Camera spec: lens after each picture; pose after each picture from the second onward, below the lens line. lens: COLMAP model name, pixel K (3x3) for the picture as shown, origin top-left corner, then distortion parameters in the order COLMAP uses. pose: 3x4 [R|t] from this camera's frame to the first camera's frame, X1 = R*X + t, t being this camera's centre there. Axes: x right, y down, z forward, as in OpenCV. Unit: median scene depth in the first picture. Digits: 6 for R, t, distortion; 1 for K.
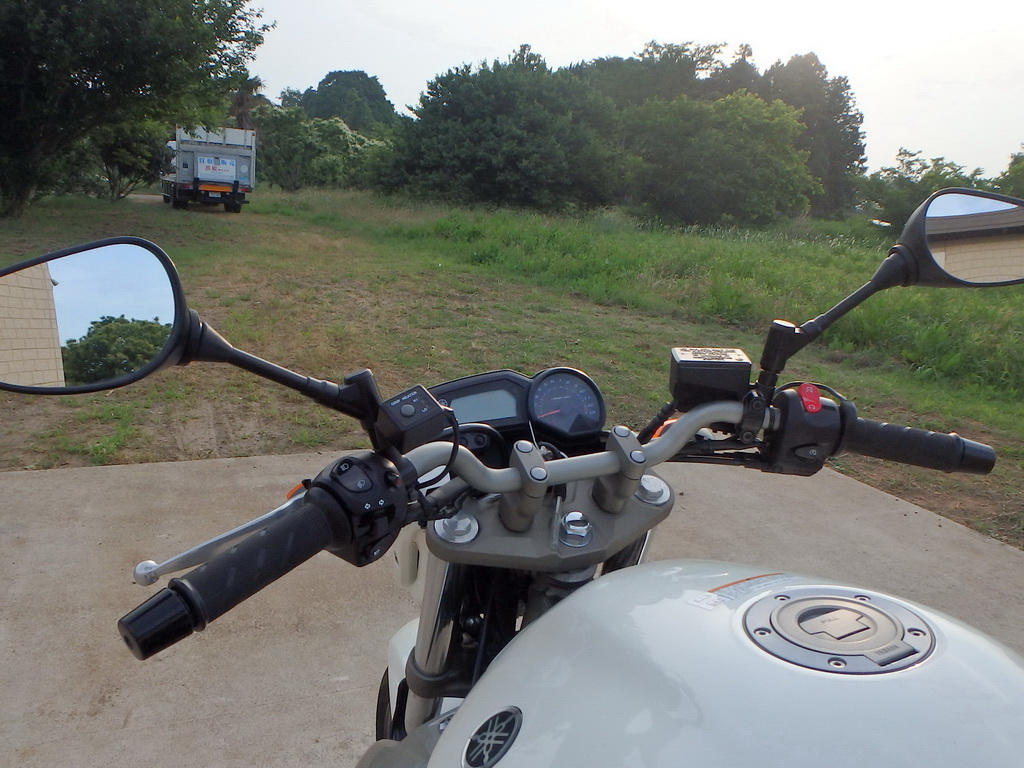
lens RADIAL K [[818.1, 0, 508.4], [0, 818.1, 388.2], [0, 0, 1]] dist [-0.040774, 0.001173]
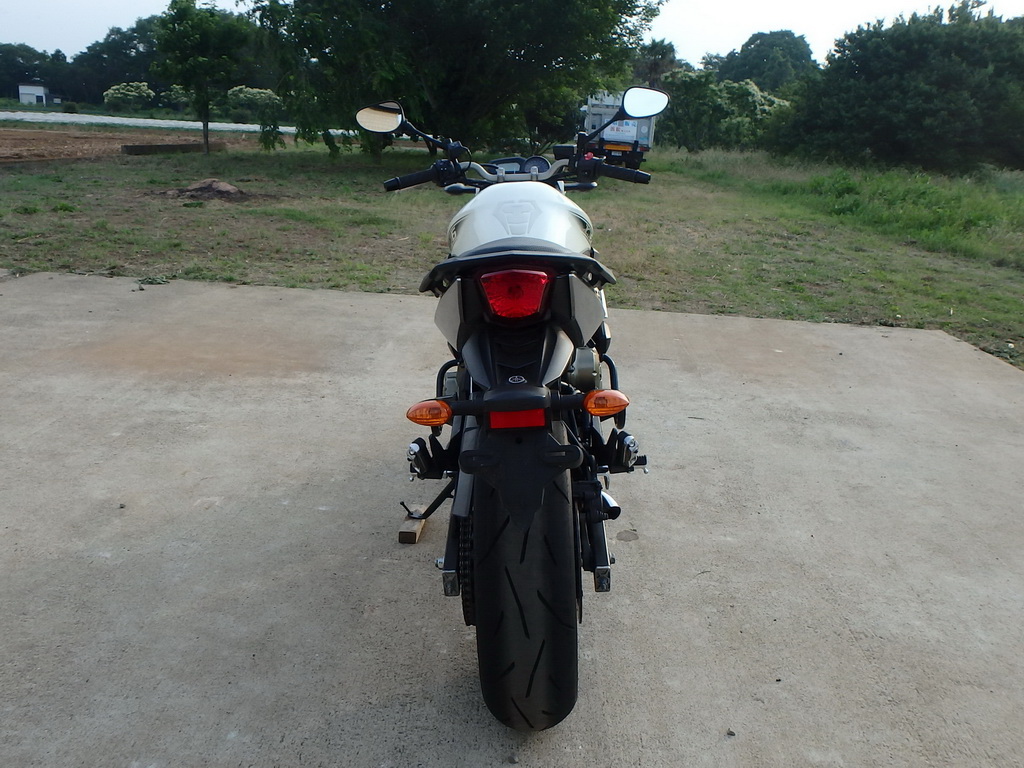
lens RADIAL K [[868.1, 0, 507.6], [0, 868.1, 376.5], [0, 0, 1]] dist [-0.033954, 0.009002]
pose [[0.880013, 0.112818, -0.461356, 0.079470], [-0.109215, 0.993416, 0.034604, 0.036551], [0.462223, 0.019935, 0.886540, -0.100902]]
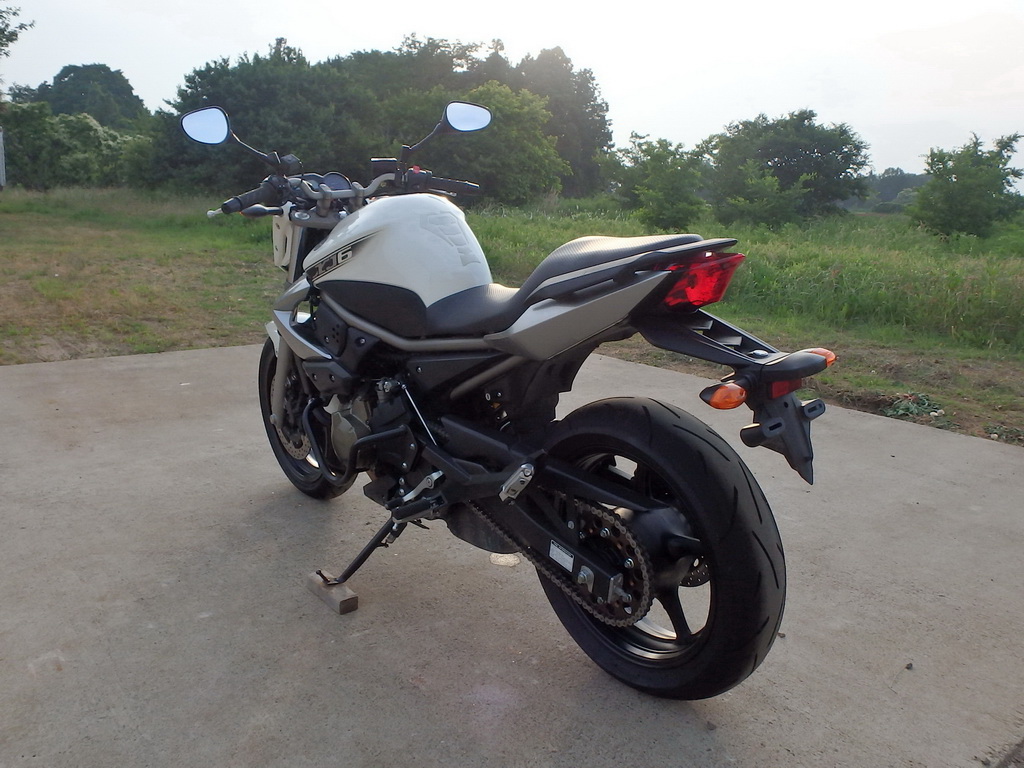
lens RADIAL K [[868.1, 0, 507.6], [0, 868.1, 376.5], [0, 0, 1]] dist [-0.033954, 0.009002]
pose [[0.965790, -0.082934, 0.245706, -0.007883], [0.089202, 0.995908, -0.014473, 0.041532], [-0.243500, 0.035895, 0.969236, -0.106481]]
